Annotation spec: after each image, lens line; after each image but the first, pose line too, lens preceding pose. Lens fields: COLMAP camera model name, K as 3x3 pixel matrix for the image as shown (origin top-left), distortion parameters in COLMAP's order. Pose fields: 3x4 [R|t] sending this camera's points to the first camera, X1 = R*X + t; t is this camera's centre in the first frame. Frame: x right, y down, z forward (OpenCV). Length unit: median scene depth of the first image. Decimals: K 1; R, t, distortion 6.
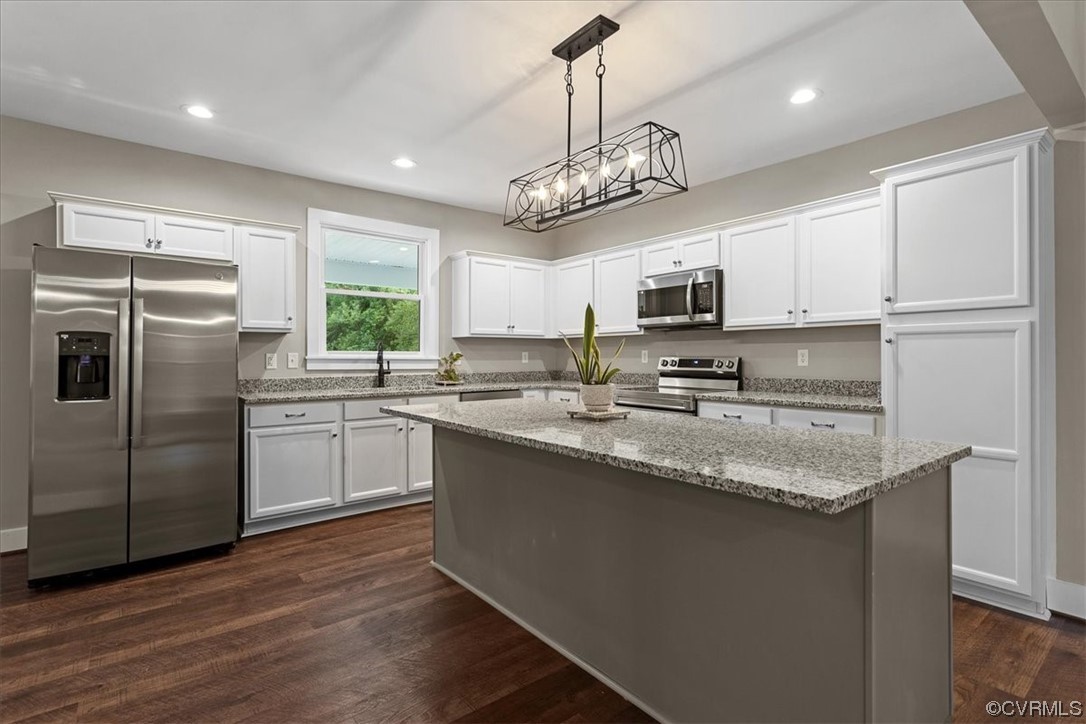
lens RADIAL K [[517.5, 0, 546.4], [0, 517.5, 359.9], [0, 0, 1]] dist [0.003119, 0.001350]
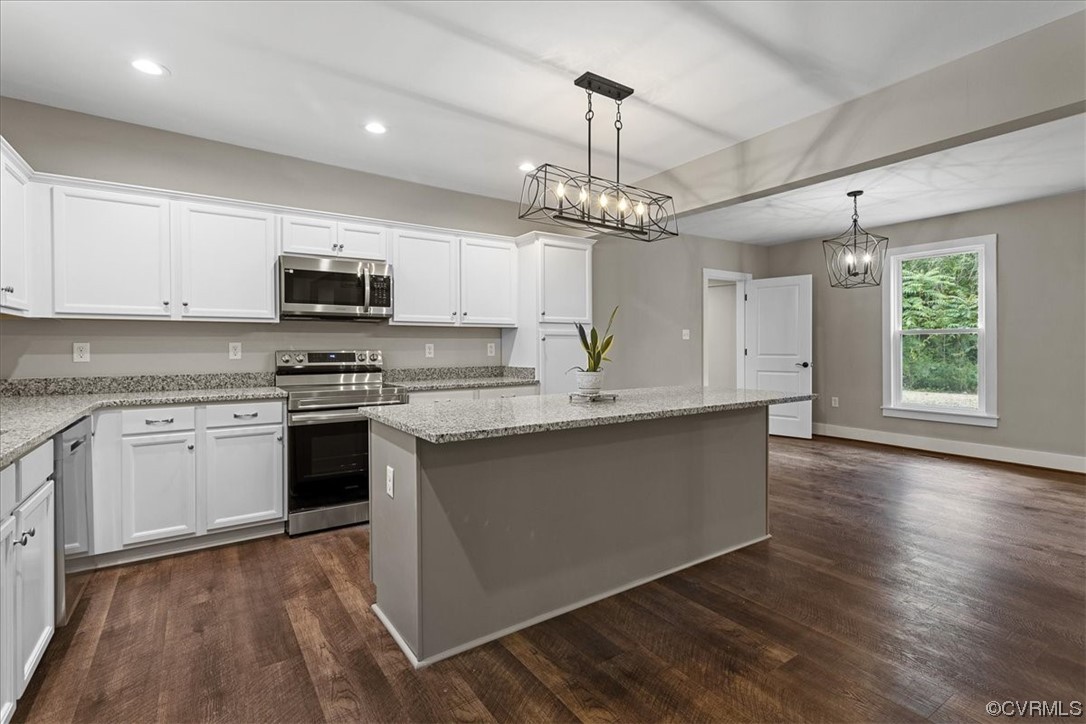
lens RADIAL K [[517.5, 0, 545.5], [0, 517.5, 353.1], [0, 0, 1]] dist [0.003119, 0.001350]
pose [[0.069799, -0.007262, 0.997535, -0.675630], [0.012331, 0.999903, 0.006416, -0.002781], [-0.997485, 0.011853, 0.069882, 0.622795]]
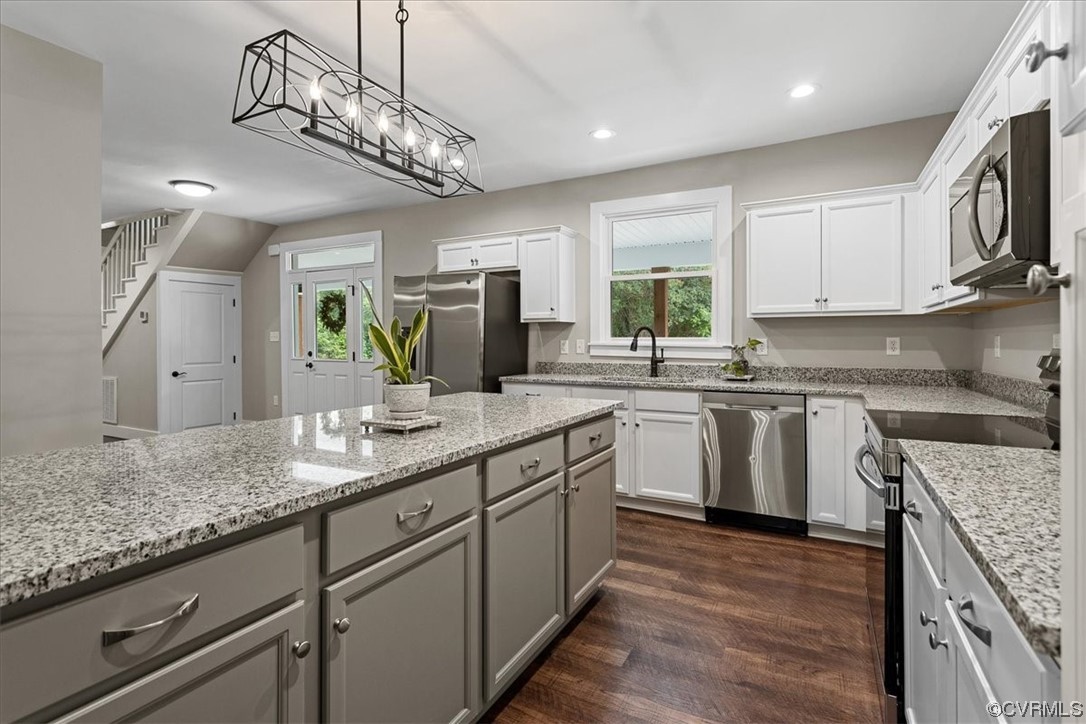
lens RADIAL K [[517.5, 0, 551.0], [0, 517.5, 340.6], [0, 0, 1]] dist [0.003119, 0.001350]
pose [[0.404619, 0.001845, -0.914483, 0.524702], [-0.008132, 0.999966, -0.001581, -0.009885], [0.914449, 0.008076, 0.404621, 0.543662]]
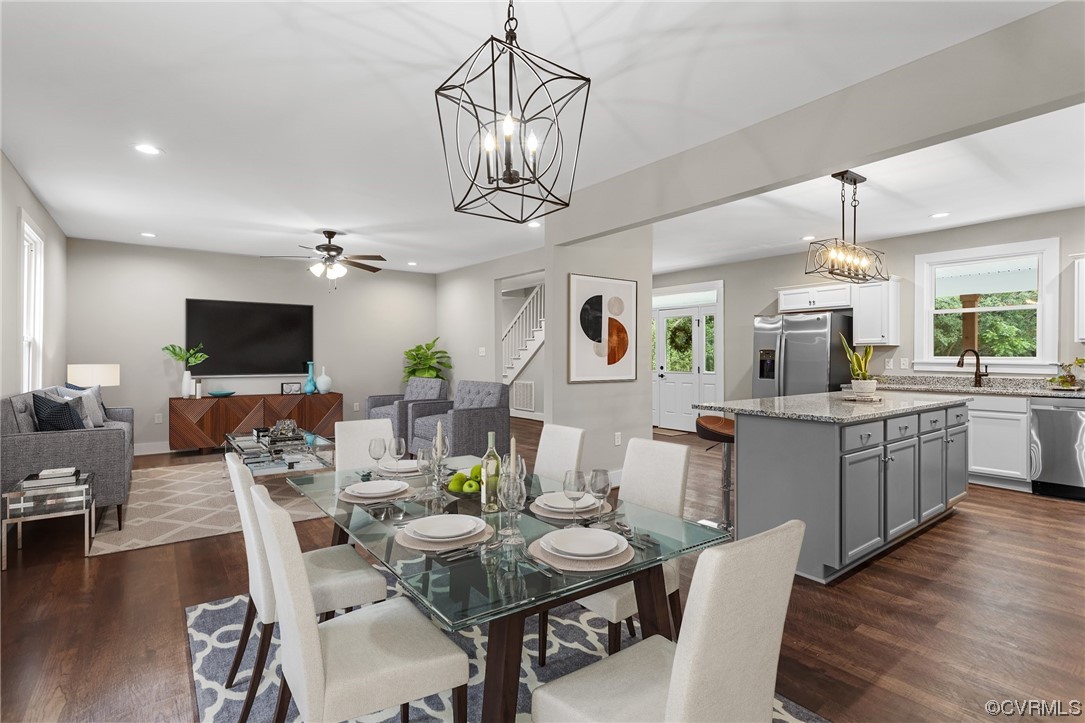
lens RADIAL K [[517.0, 0, 546.1], [0, 517.0, 361.4], [0, 0, 1]] dist [0.003119, 0.001350]
pose [[-0.009484, 0.008768, -0.999917, 1.044516], [-0.009296, 0.999918, 0.008856, -0.009278], [0.999912, 0.009379, -0.009402, 0.016590]]
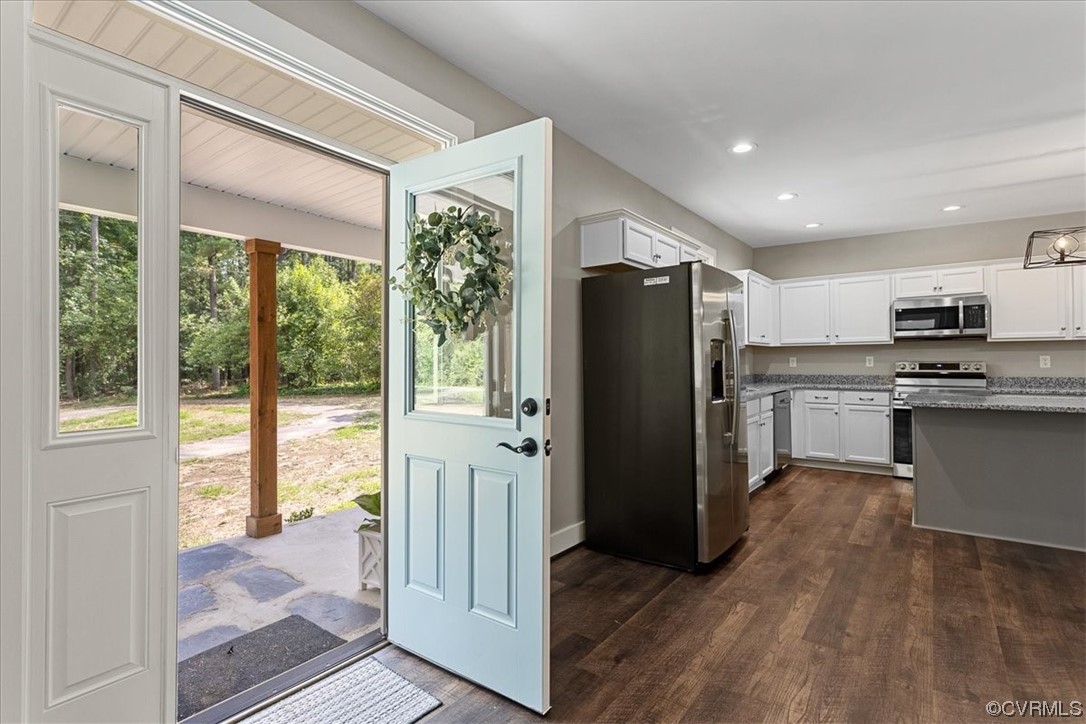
lens RADIAL K [[517.5, 0, 543.9], [0, 517.5, 356.1], [0, 0, 1]] dist [0.003119, 0.001350]
pose [[0.966106, 0.000903, 0.258145, -1.108674], [0.004454, 0.999787, -0.020165, 0.002846], [-0.258108, 0.020631, 0.965896, 0.010556]]
